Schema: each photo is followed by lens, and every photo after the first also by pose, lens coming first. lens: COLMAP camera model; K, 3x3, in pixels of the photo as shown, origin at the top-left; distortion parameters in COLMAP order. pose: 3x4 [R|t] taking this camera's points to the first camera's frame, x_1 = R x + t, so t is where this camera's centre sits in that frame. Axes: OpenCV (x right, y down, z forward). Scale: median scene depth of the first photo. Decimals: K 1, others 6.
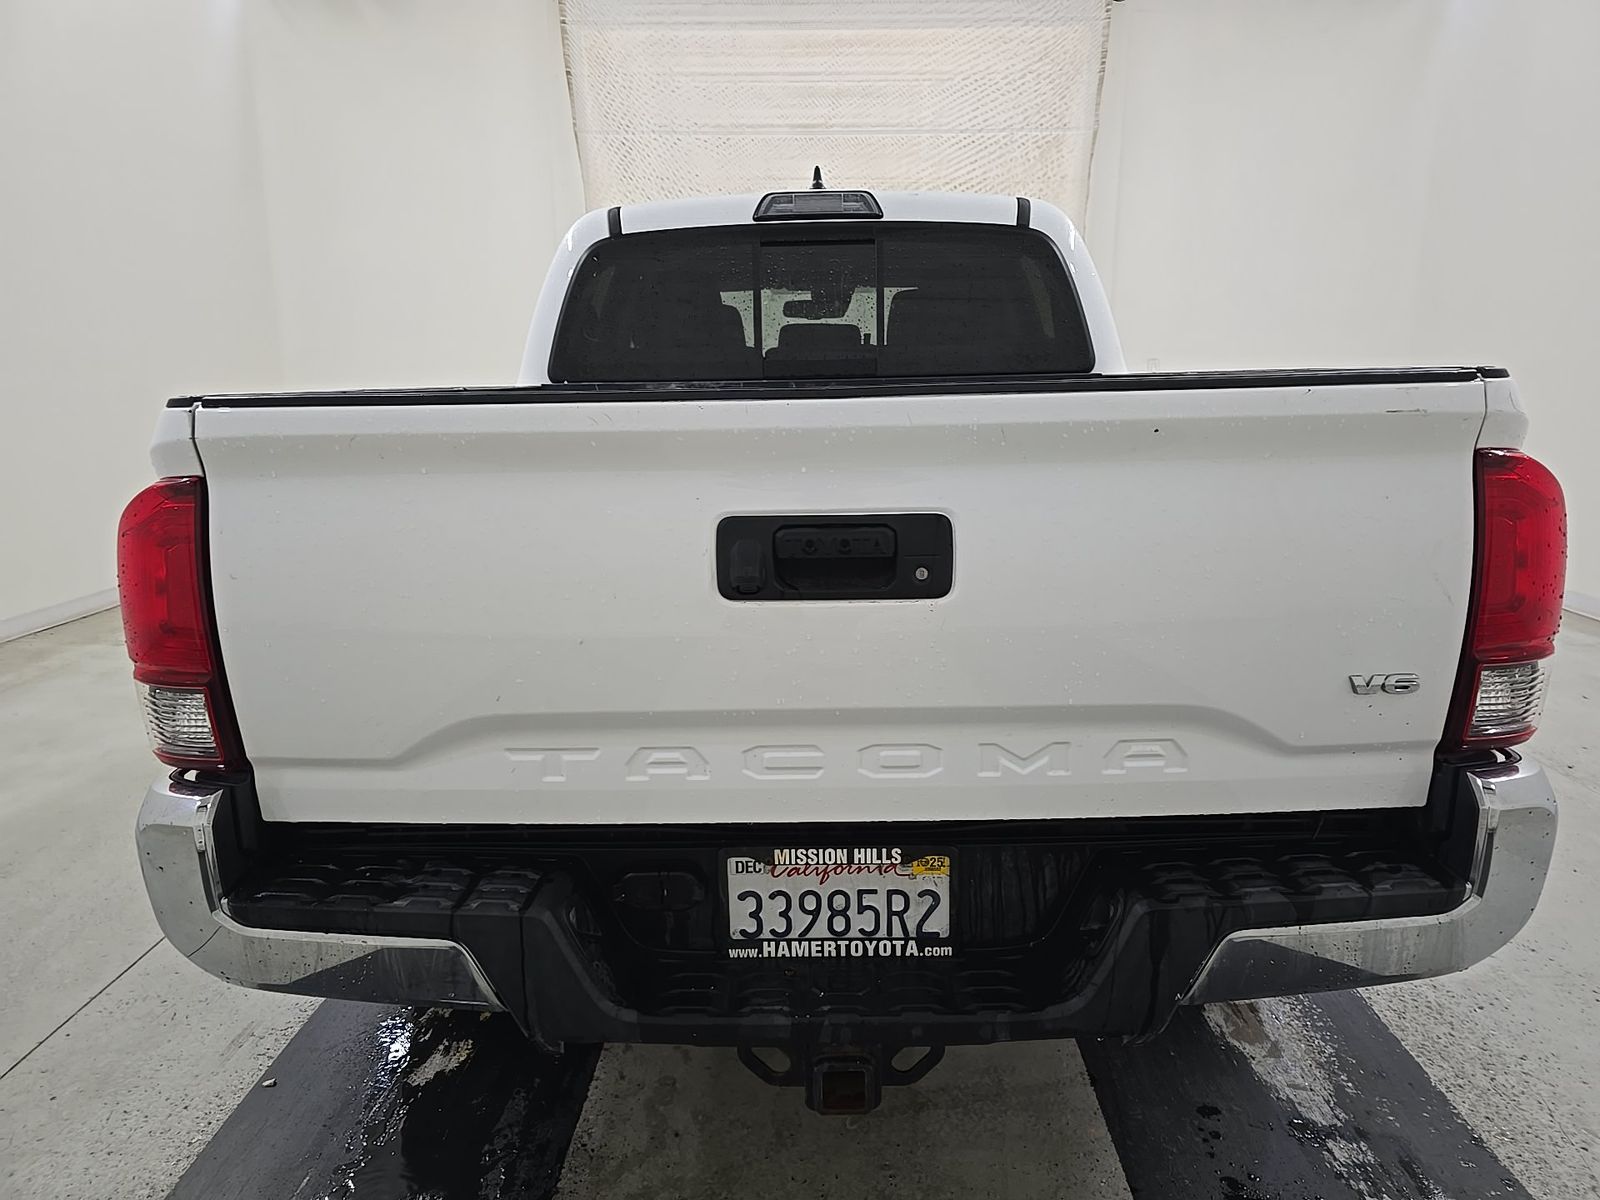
lens RADIAL K [[1075.6, 0, 798.0], [0, 1075.6, 591.9], [0, 0, 1]] dist [0.056095, -0.046803]
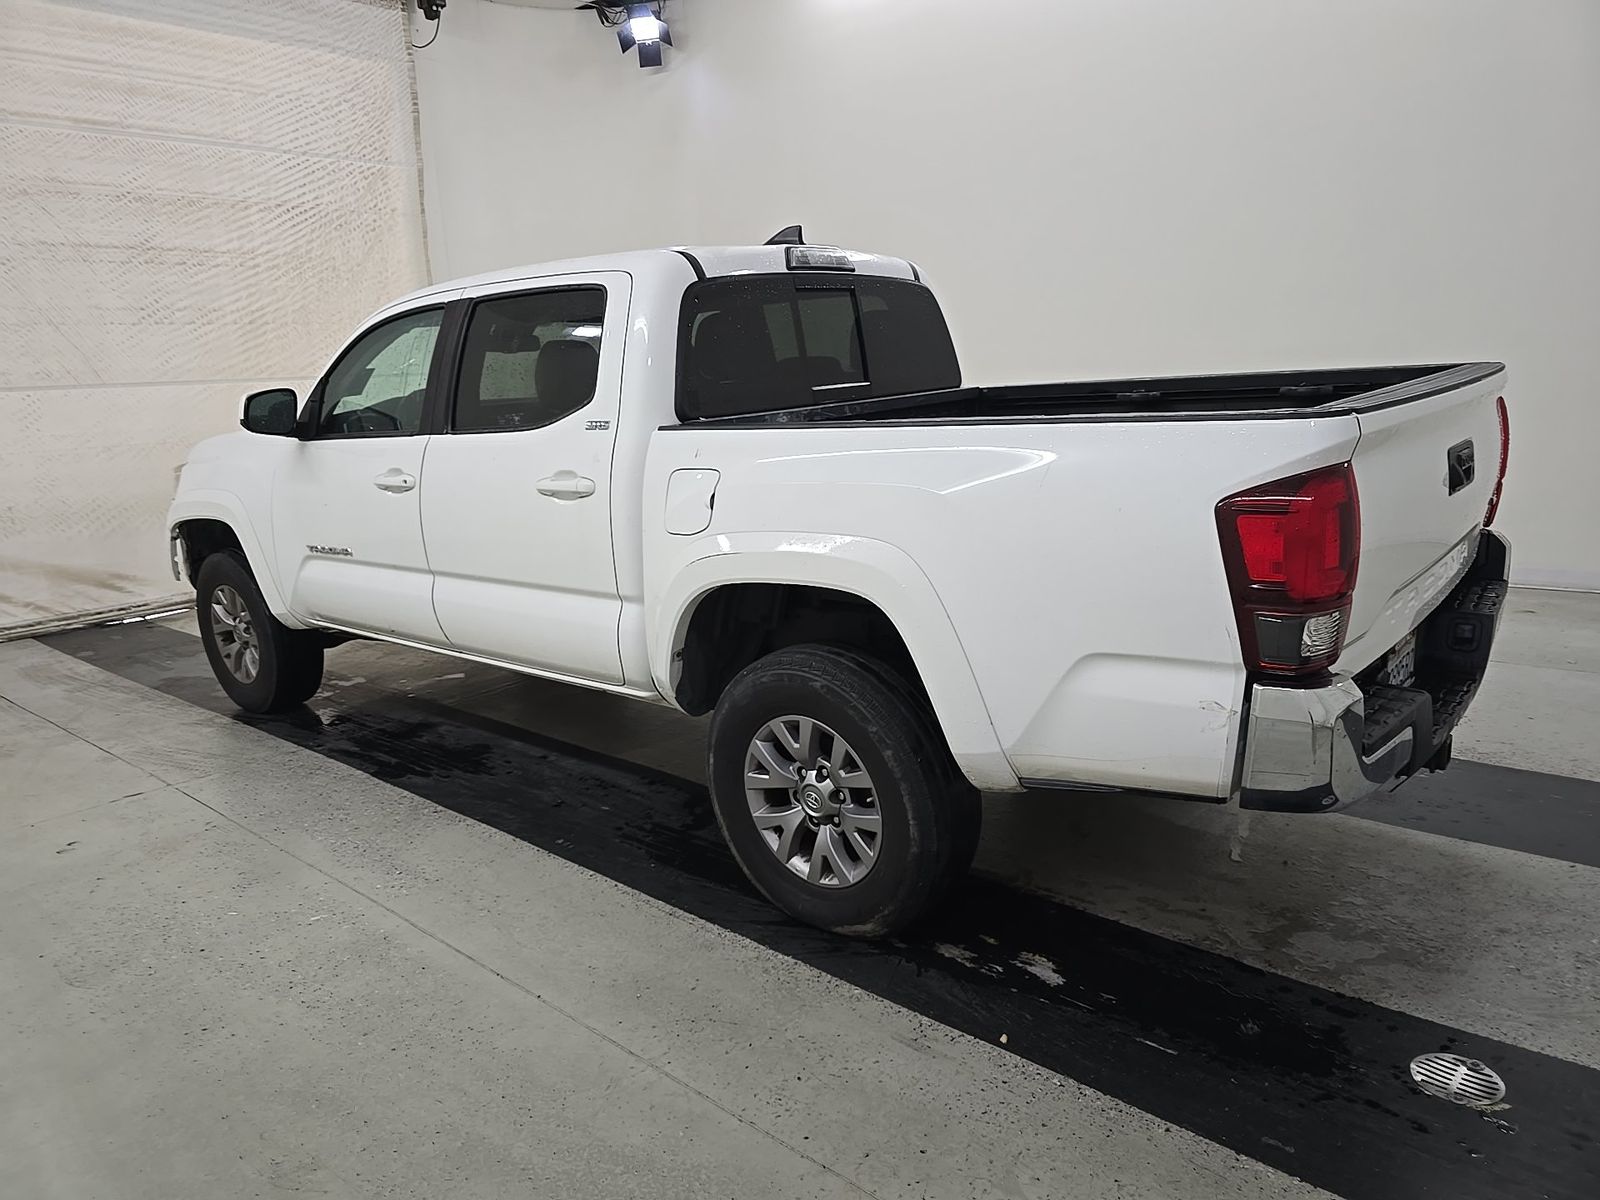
lens RADIAL K [[1075.6, 0, 798.0], [0, 1075.6, 591.9], [0, 0, 1]] dist [0.056095, -0.046803]
pose [[0.640207, -0.186351, 0.745258, -0.339171], [0.202983, 0.976688, 0.069849, -0.030298], [-0.740900, 0.106557, 0.663108, 0.090732]]
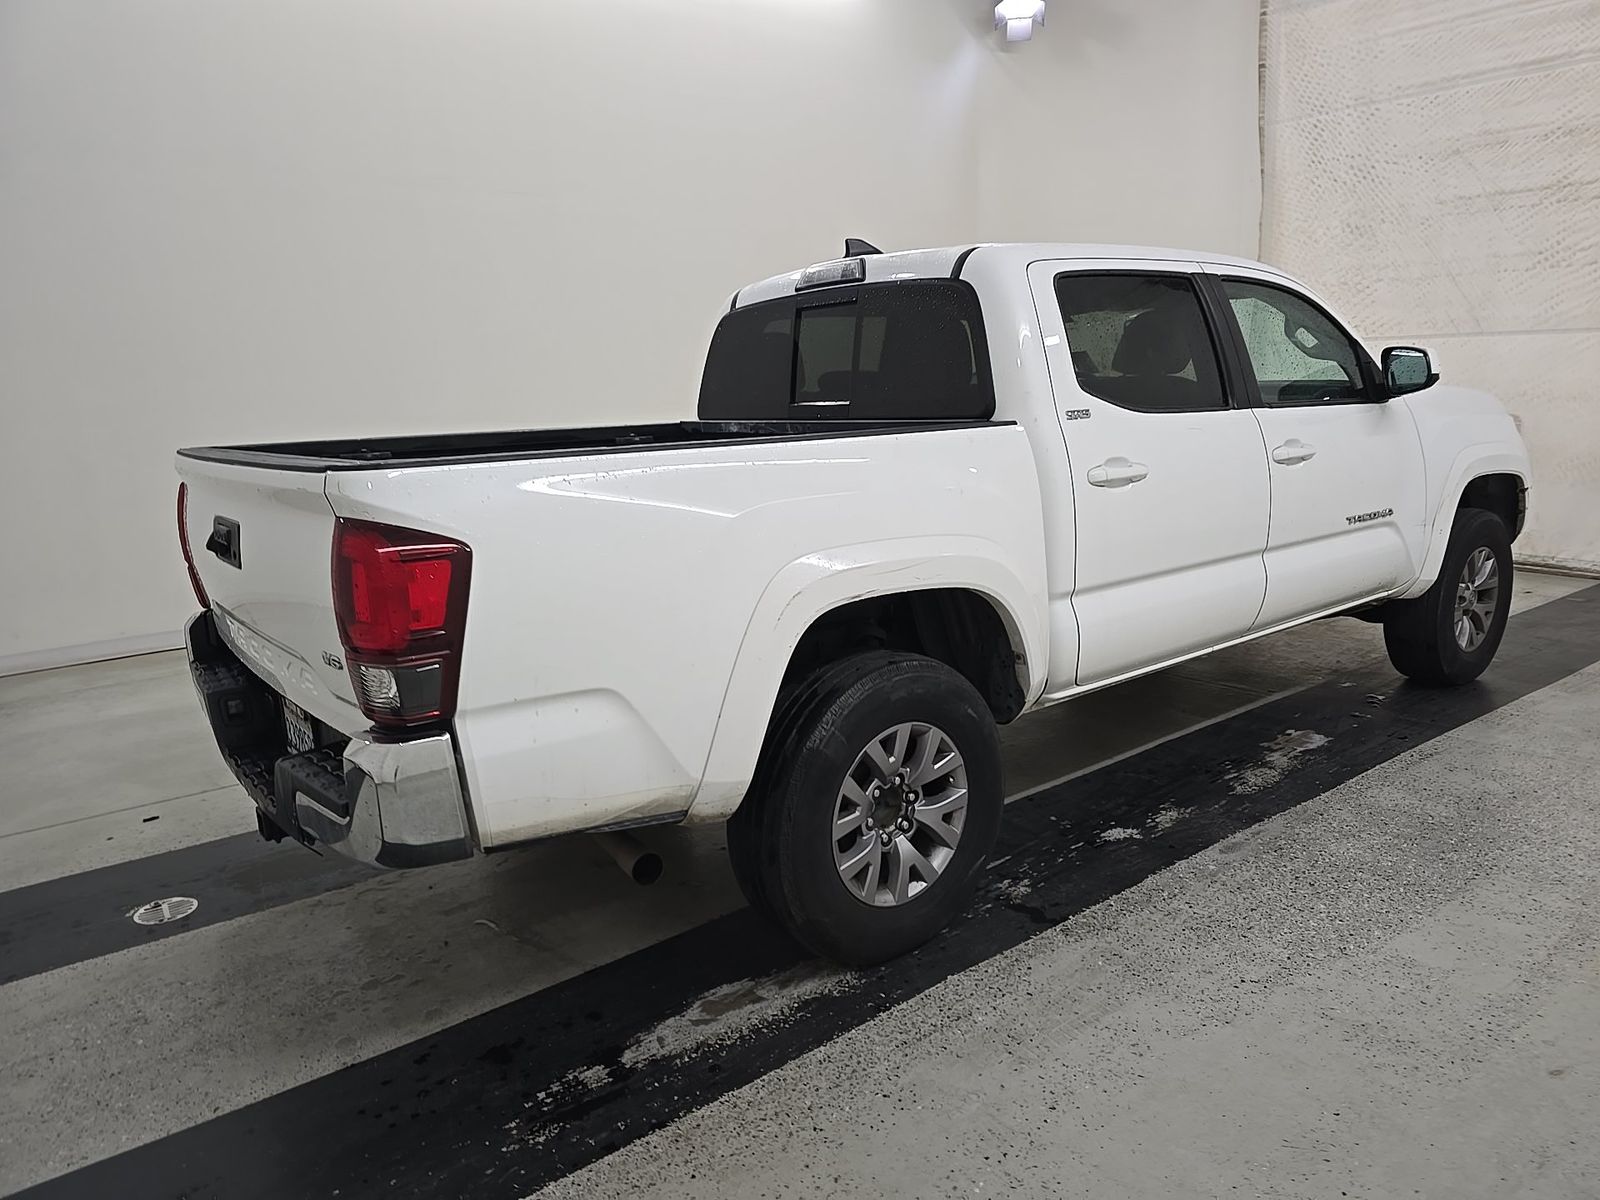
lens RADIAL K [[1075.6, 0, 798.0], [0, 1075.6, 591.9], [0, 0, 1]] dist [0.056095, -0.046803]
pose [[0.625924, 0.139410, -0.767322, 0.341451], [-0.124518, 0.989136, 0.078138, -0.035920], [0.769879, 0.046637, 0.636483, 0.081144]]
